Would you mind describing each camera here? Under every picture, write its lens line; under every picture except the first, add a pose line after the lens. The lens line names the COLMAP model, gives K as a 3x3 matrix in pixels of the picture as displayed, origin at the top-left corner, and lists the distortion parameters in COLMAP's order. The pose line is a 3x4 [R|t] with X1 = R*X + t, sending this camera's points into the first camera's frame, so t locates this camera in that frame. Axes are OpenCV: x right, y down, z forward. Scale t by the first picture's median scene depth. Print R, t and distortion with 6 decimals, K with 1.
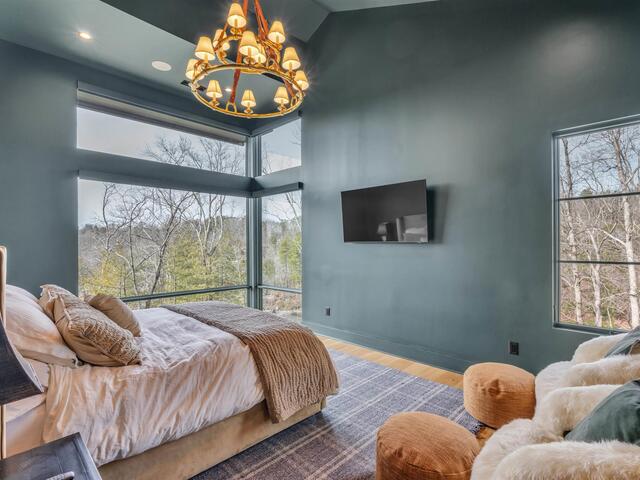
lens RADIAL K [[327.3, 0, 324.2], [0, 327.3, 244.5], [0, 0, 1]] dist [0.003463, 0.001148]
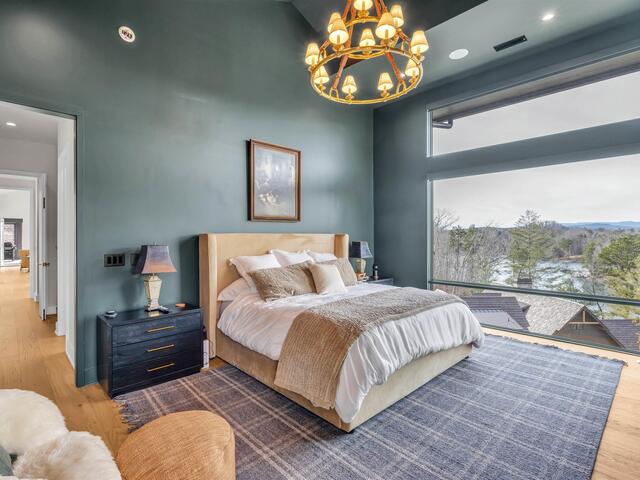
lens RADIAL K [[327.3, 0, 324.1], [0, 327.3, 233.7], [0, 0, 1]] dist [0.003463, 0.001148]
pose [[-0.028286, 0.011913, -0.999529, 0.962664], [0.003422, 0.999924, 0.011821, -0.015867], [0.999594, -0.003086, -0.028324, 1.125735]]
